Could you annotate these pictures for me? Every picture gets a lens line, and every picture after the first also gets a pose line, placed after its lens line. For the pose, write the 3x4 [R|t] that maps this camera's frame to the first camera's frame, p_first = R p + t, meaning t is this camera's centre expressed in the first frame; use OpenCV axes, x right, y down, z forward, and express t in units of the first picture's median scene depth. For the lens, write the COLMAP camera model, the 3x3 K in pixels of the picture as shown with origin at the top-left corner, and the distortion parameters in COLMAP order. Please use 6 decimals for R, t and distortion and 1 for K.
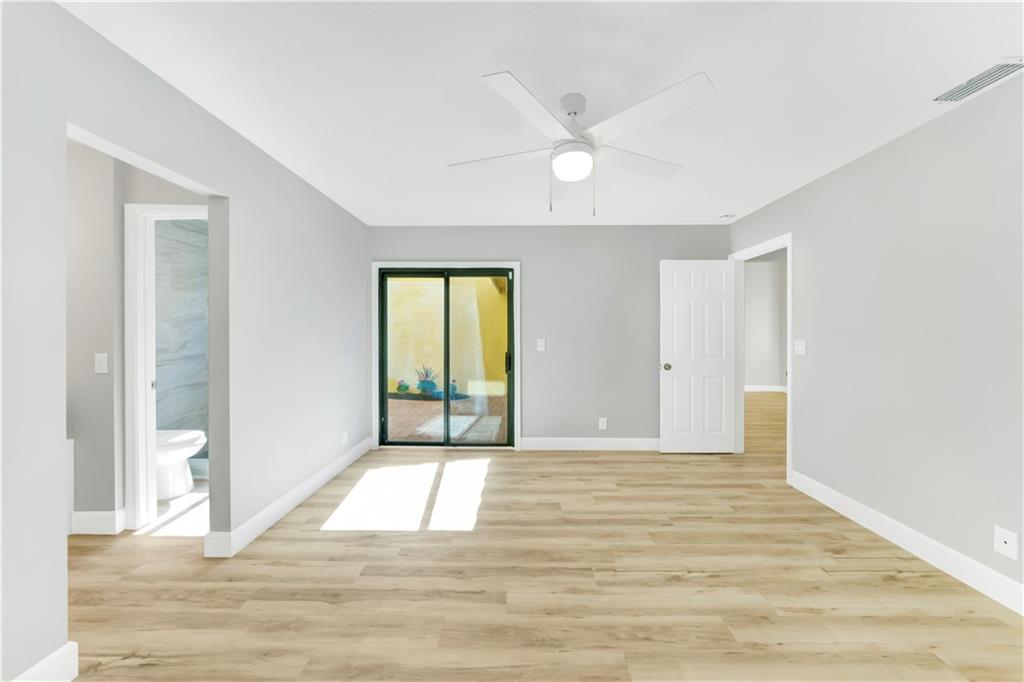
lens RADIAL K [[356.1, 0, 511.3], [0, 356.1, 334.0], [0, 0, 1]] dist [-0.009193, 0.000070]
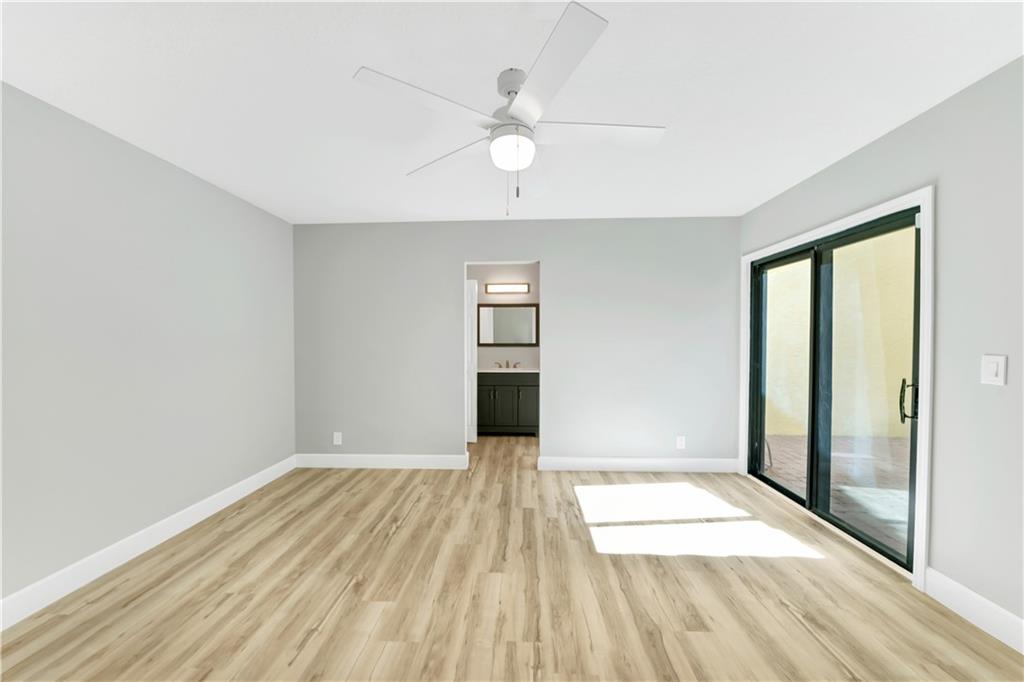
lens RADIAL K [[360.7, 0, 512.7], [0, 360.7, 346.9], [0, 0, 1]] dist [-0.007558, 0.000360]
pose [[-0.015191, 0.019985, -0.999685, 0.851552], [-0.000903, 0.999800, 0.020001, -0.005334], [0.999884, 0.001206, -0.015170, 0.804942]]
